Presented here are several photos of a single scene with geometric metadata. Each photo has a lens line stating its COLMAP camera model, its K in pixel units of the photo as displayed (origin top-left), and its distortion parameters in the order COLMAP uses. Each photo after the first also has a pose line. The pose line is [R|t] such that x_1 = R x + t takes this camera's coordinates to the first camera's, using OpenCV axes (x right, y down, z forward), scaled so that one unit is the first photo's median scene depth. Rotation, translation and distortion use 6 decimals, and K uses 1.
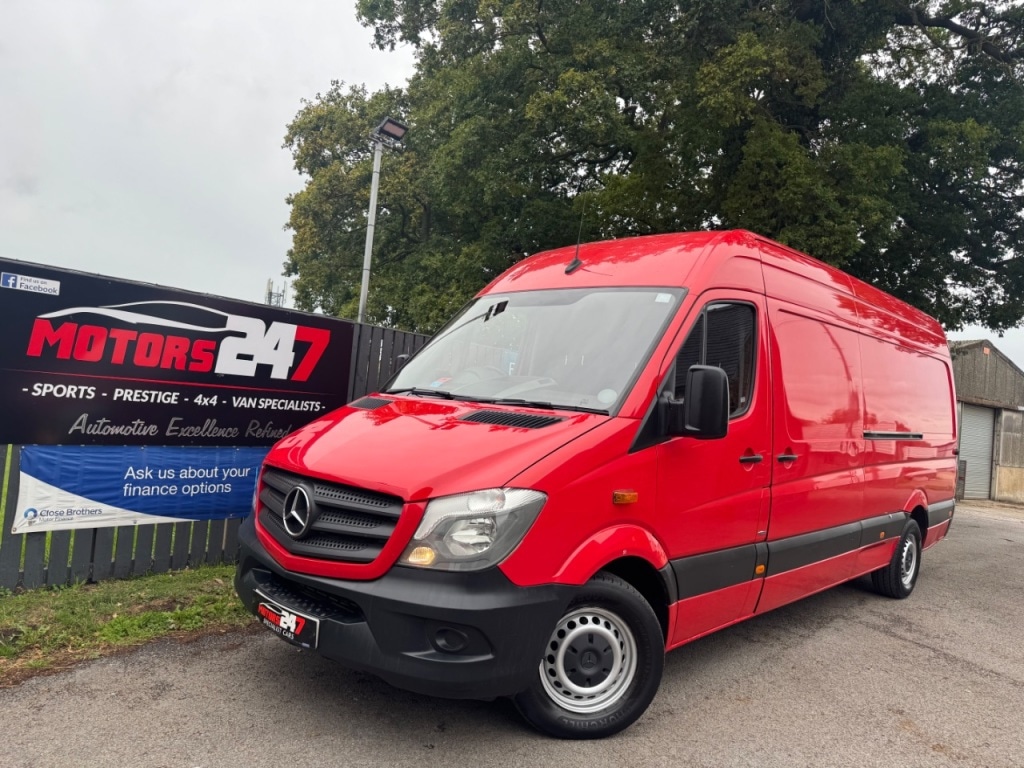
lens RADIAL K [[741.2, 0, 520.9], [0, 741.2, 384.4], [0, 0, 1]] dist [0.023363, -0.028762]
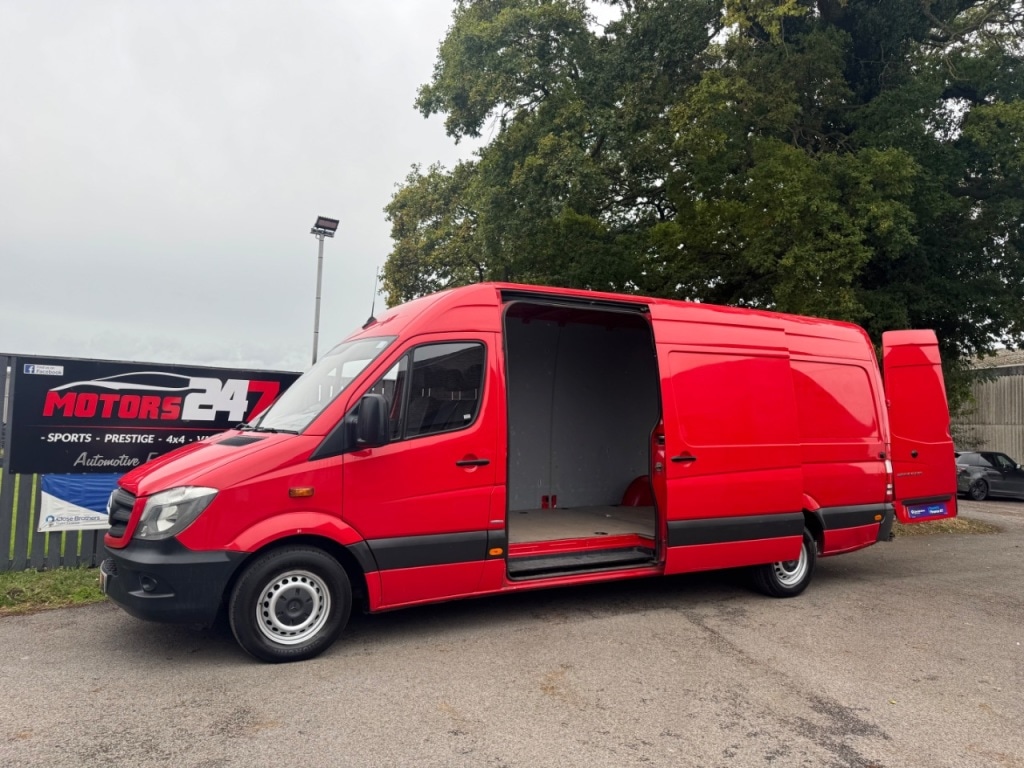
lens RADIAL K [[729.3, 0, 509.4], [0, 729.3, 386.6], [0, 0, 1]] dist [0.052929, -0.071135]
pose [[0.949487, -0.073195, -0.305149, 0.681492], [0.060133, 0.996835, -0.052000, 0.035943], [0.307990, 0.031024, 0.950884, -0.147608]]
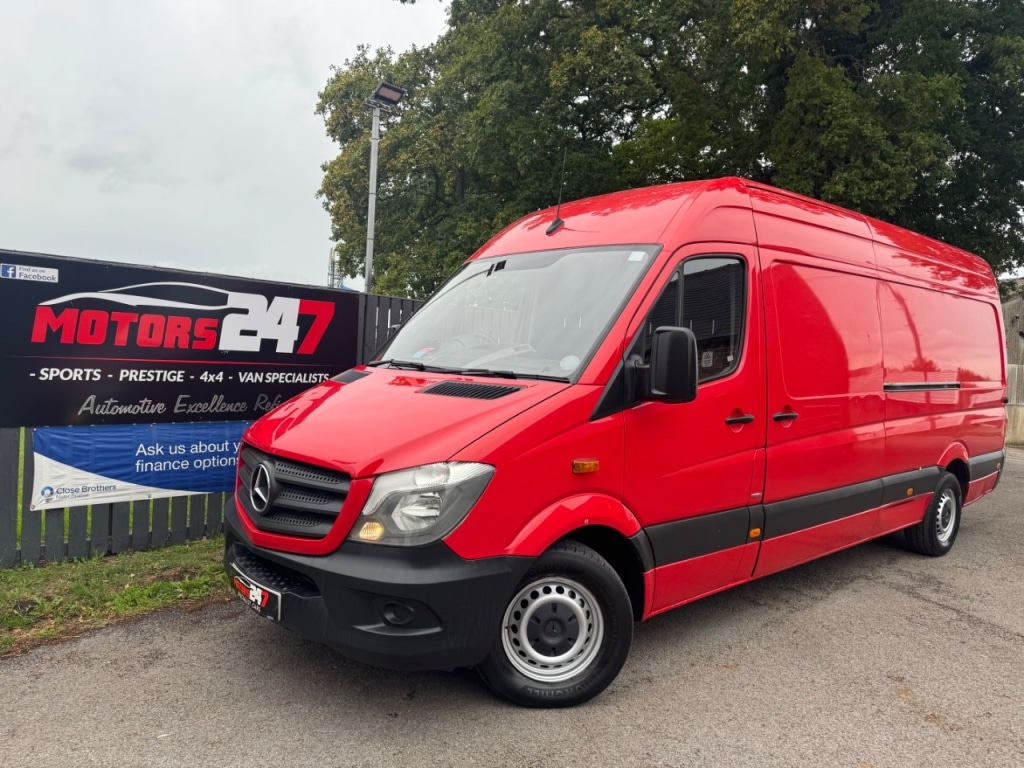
lens RADIAL K [[739.3, 0, 515.9], [0, 739.3, 384.8], [0, 0, 1]] dist [0.035327, -0.043874]
pose [[0.994637, -0.035189, -0.097254, 0.105126], [0.040735, 0.997619, 0.055642, -0.008744], [0.095065, -0.059305, 0.993703, 0.021608]]
